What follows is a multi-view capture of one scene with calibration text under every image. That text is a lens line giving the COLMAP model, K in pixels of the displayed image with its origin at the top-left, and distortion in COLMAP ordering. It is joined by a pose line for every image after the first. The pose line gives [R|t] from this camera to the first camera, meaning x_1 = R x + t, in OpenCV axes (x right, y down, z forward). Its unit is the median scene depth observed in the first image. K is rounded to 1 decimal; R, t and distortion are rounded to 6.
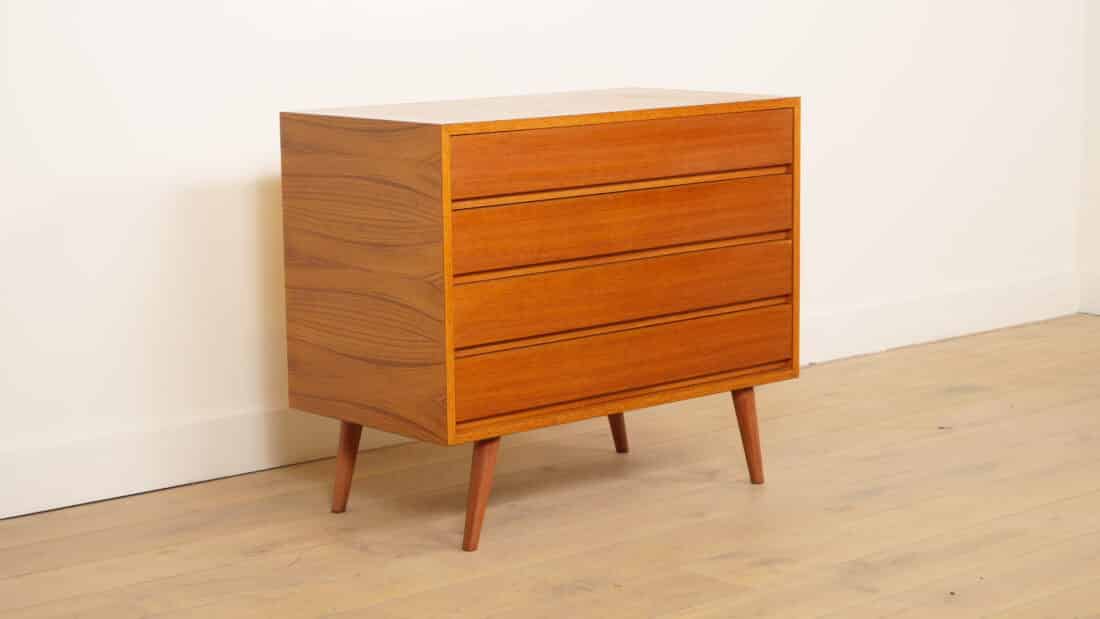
lens RADIAL K [[2254.1, 0, 549.7], [0, 2254.1, 308.8], [0, 0, 1]] dist [-0.081706, 0.000000]
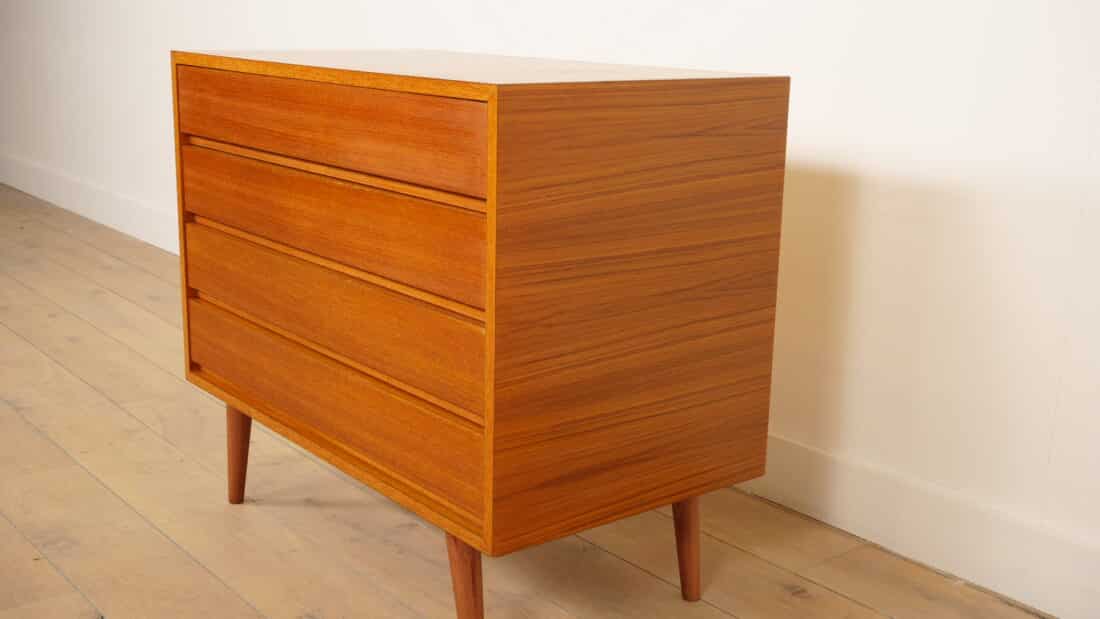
lens RADIAL K [[1272.1, 0, 554.4], [0, 1272.1, 311.8], [0, 0, 1]] dist [-0.015610, 0.000000]
pose [[-0.047074, 0.243604, -0.968732, 0.453394], [-0.182102, 0.951462, 0.248110, -0.127887], [0.982152, 0.188088, -0.000428, 1.078862]]
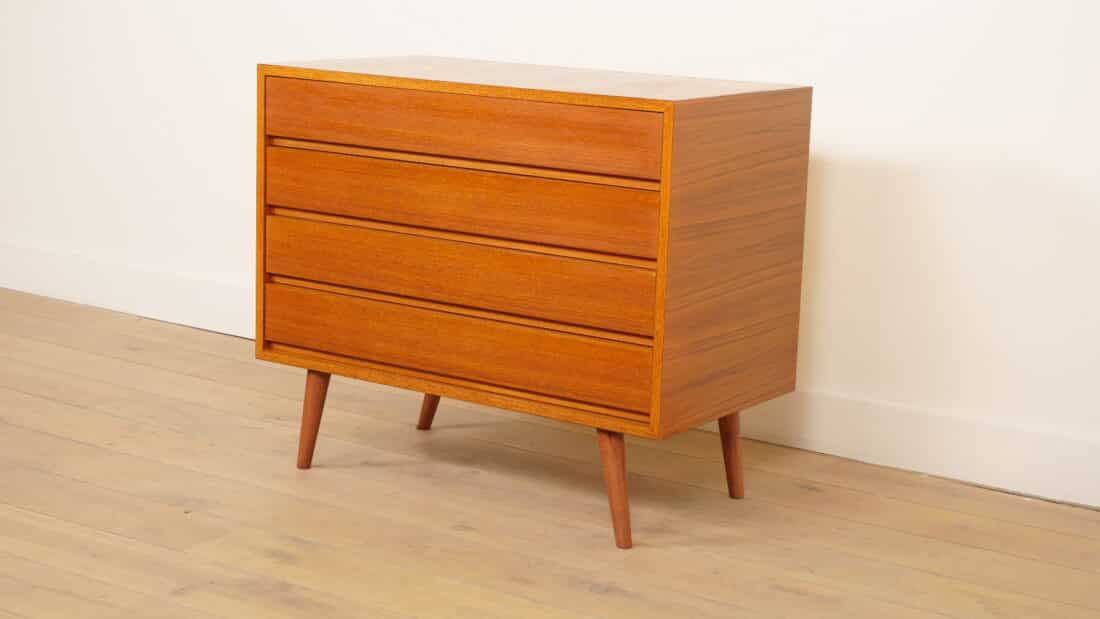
lens RADIAL K [[1942.5, 0, 548.4], [0, 1942.5, 304.6], [0, 0, 1]] dist [0.074022, 0.000000]
pose [[0.239579, 0.200757, -0.949894, 0.826961], [-0.191774, 0.968896, 0.156404, -0.130841], [0.951748, 0.144694, 0.270627, 0.817684]]
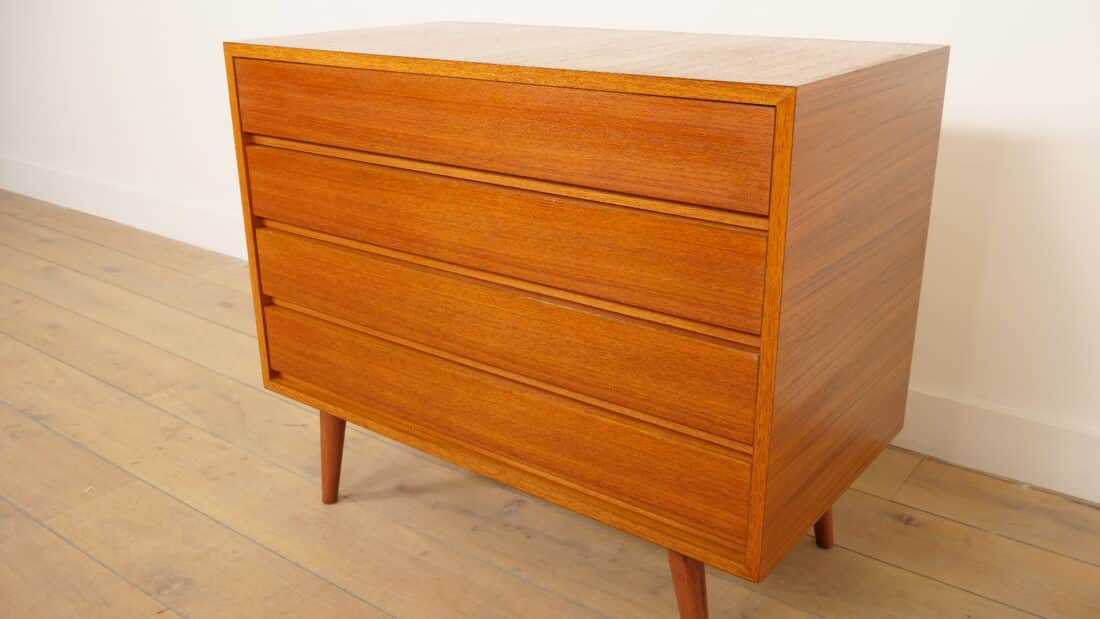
lens RADIAL K [[984.4, 0, 553.1], [0, 984.4, 310.0], [0, 0, 1]] dist [-0.028790, -0.011452]
pose [[0.194980, 0.348858, -0.916669, 0.327680], [-0.150707, 0.934163, 0.323459, -0.115542], [0.969159, 0.075081, 0.234719, 0.951556]]
